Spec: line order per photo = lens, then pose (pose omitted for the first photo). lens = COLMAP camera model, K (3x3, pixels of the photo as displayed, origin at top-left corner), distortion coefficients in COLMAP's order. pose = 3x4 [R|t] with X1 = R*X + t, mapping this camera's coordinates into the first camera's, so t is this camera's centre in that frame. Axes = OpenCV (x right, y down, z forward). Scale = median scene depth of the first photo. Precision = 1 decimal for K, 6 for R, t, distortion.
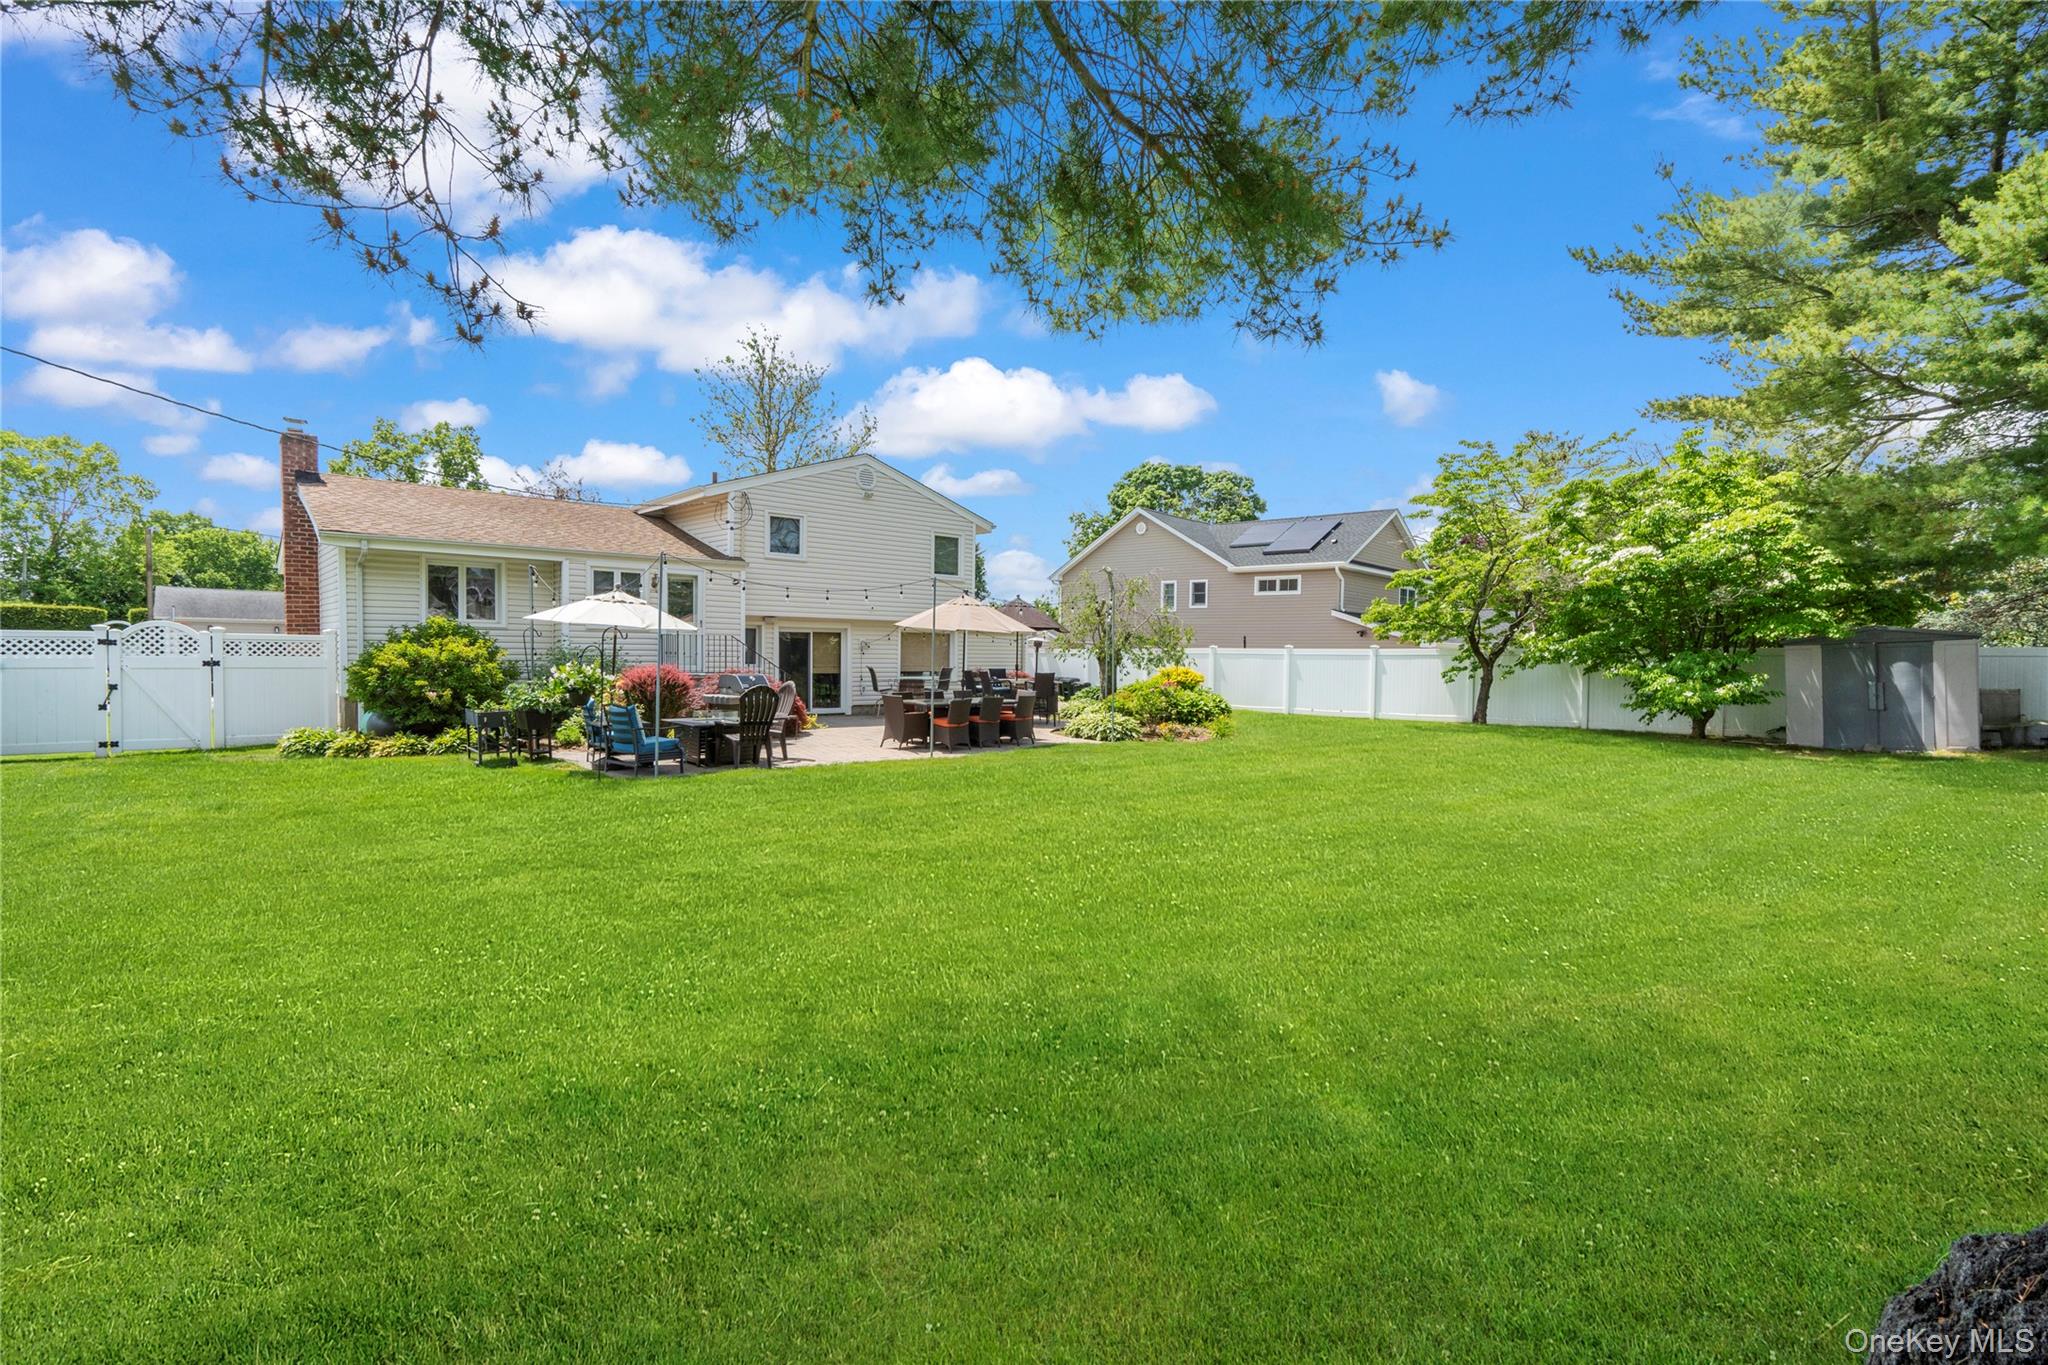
lens RADIAL K [[906.8, 0, 1022.9], [0, 906.8, 674.5], [0, 0, 1]] dist [0.008101, -0.001398]
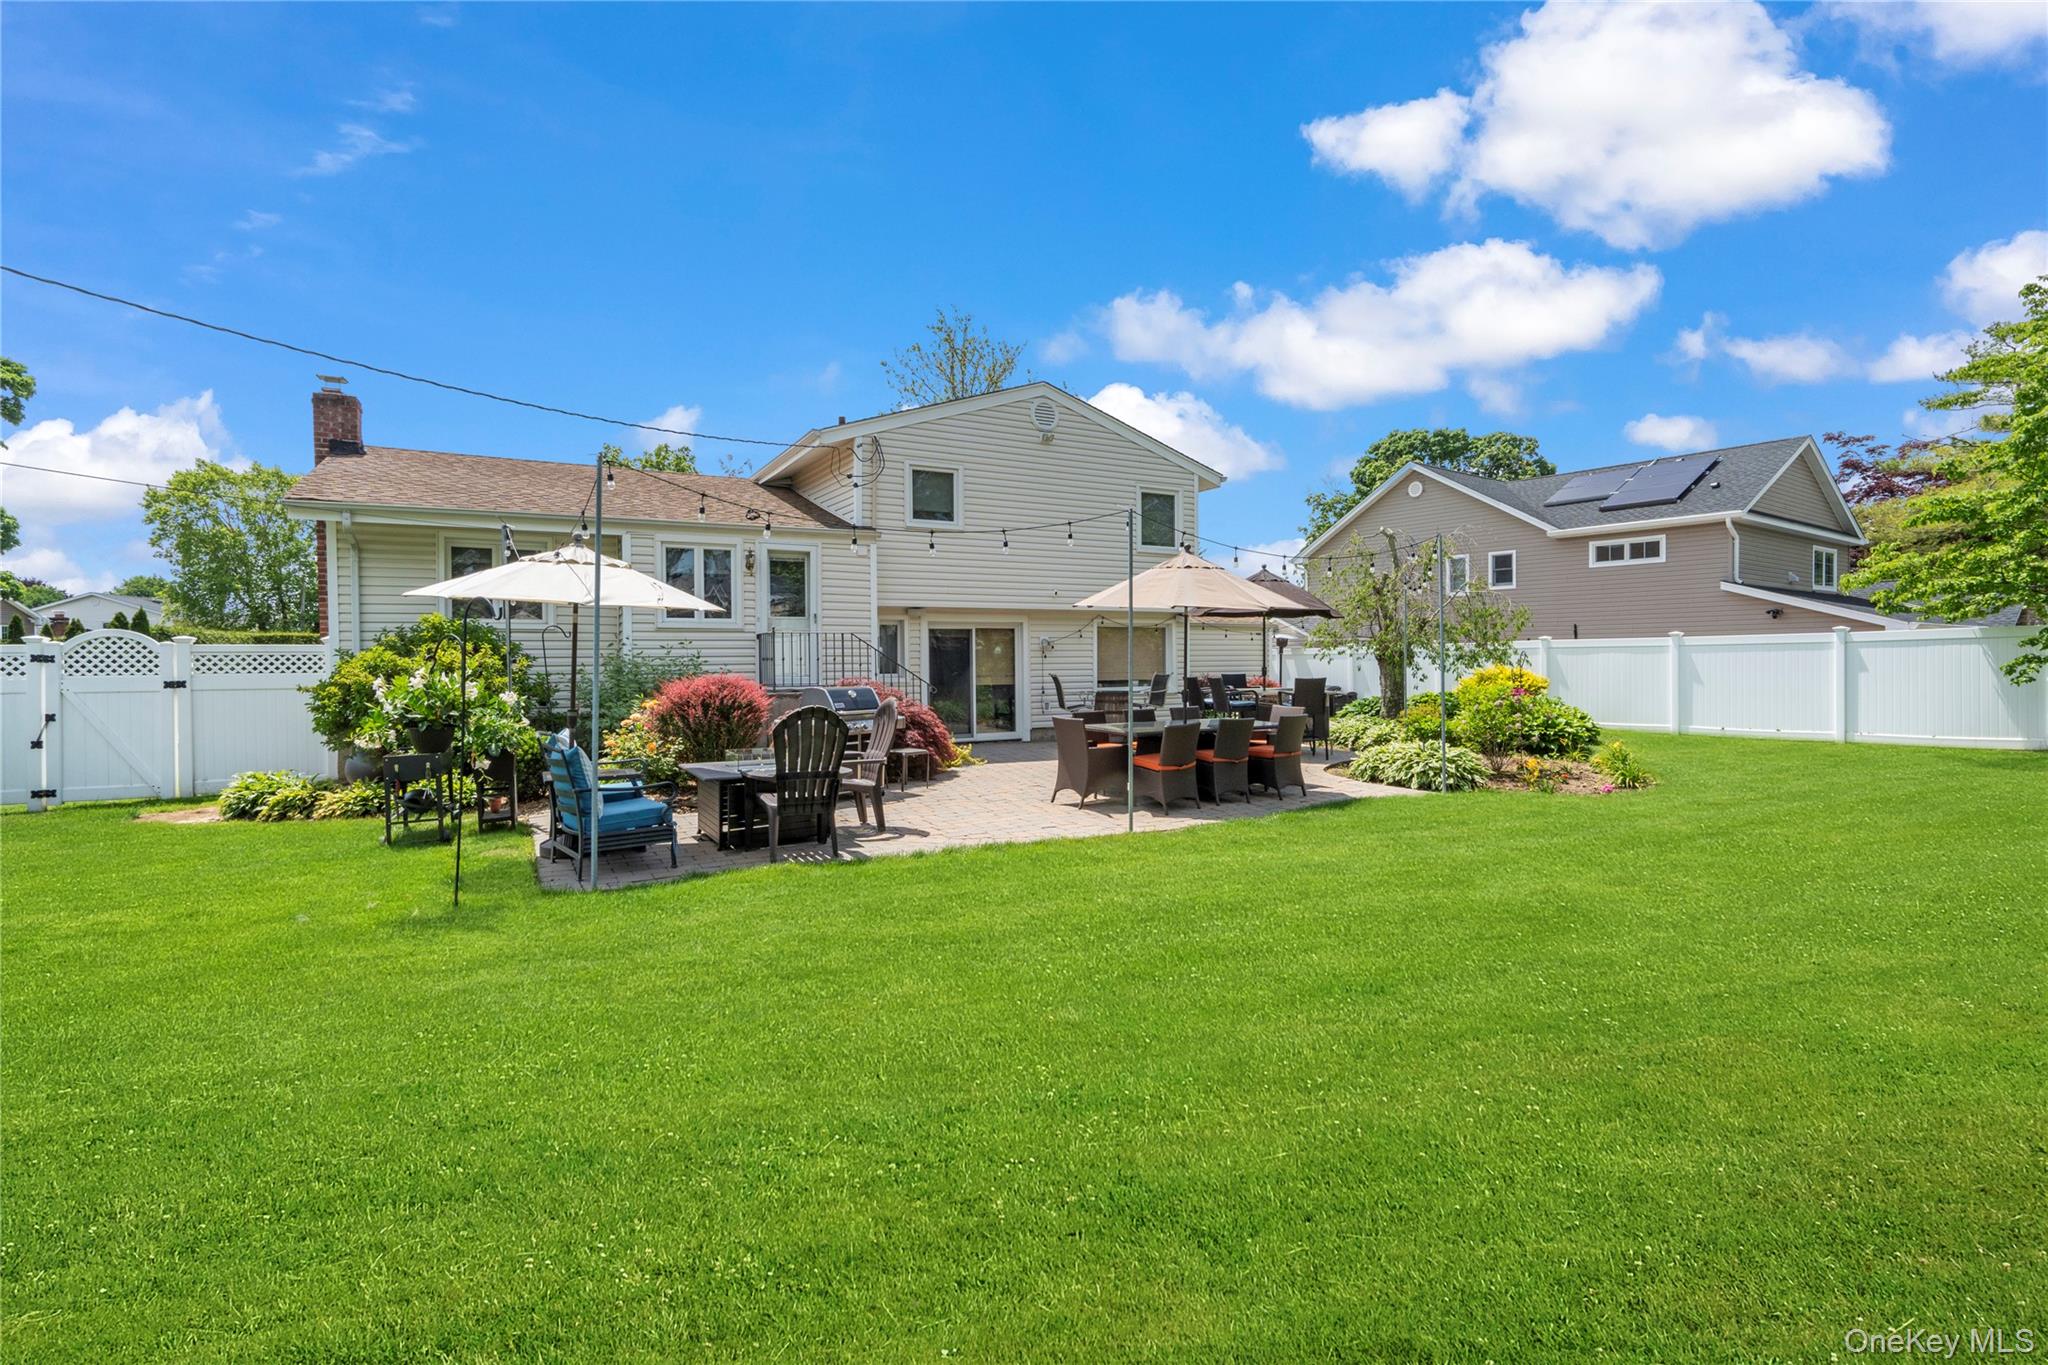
lens RADIAL K [[906.8, 0, 1033.9], [0, 906.8, 677.9], [0, 0, 1]] dist [0.008101, -0.001398]
pose [[0.973875, -0.018452, -0.226336, -0.020353], [0.016573, 0.999811, -0.010200, 0.001348], [0.226481, 0.006183, 0.973996, 0.294966]]
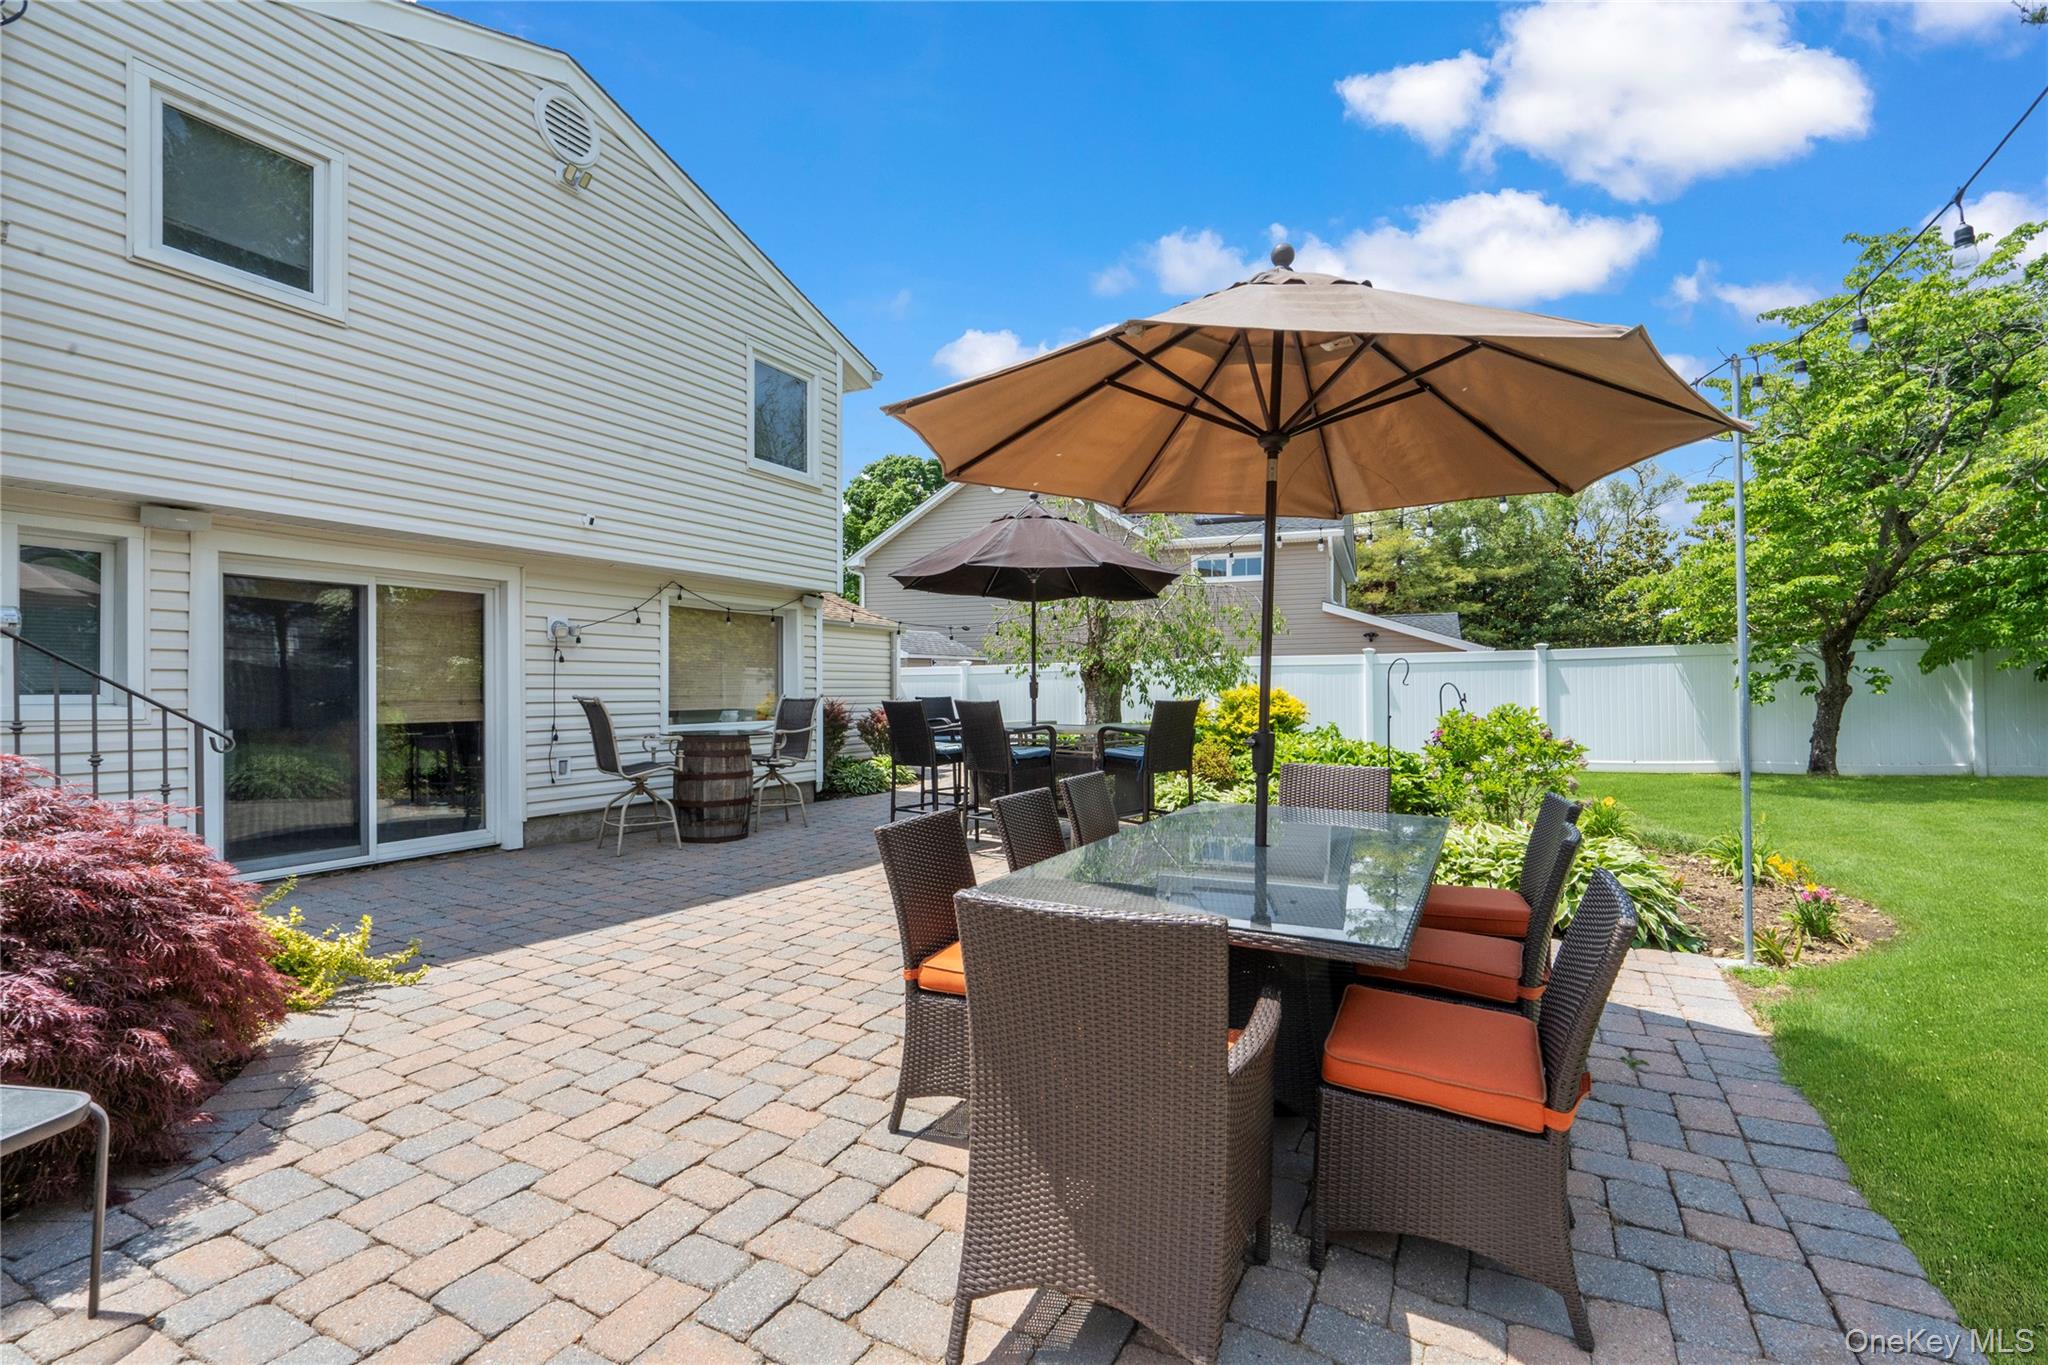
lens RADIAL K [[906.8, 0, 1017.1], [0, 906.8, 678.3], [0, 0, 1]] dist [0.008101, -0.001398]
pose [[0.940675, -0.015359, 0.338960, -0.135346], [0.028229, 0.999054, -0.033070, -0.000097], [-0.338131, 0.040677, 0.940219, 0.646982]]
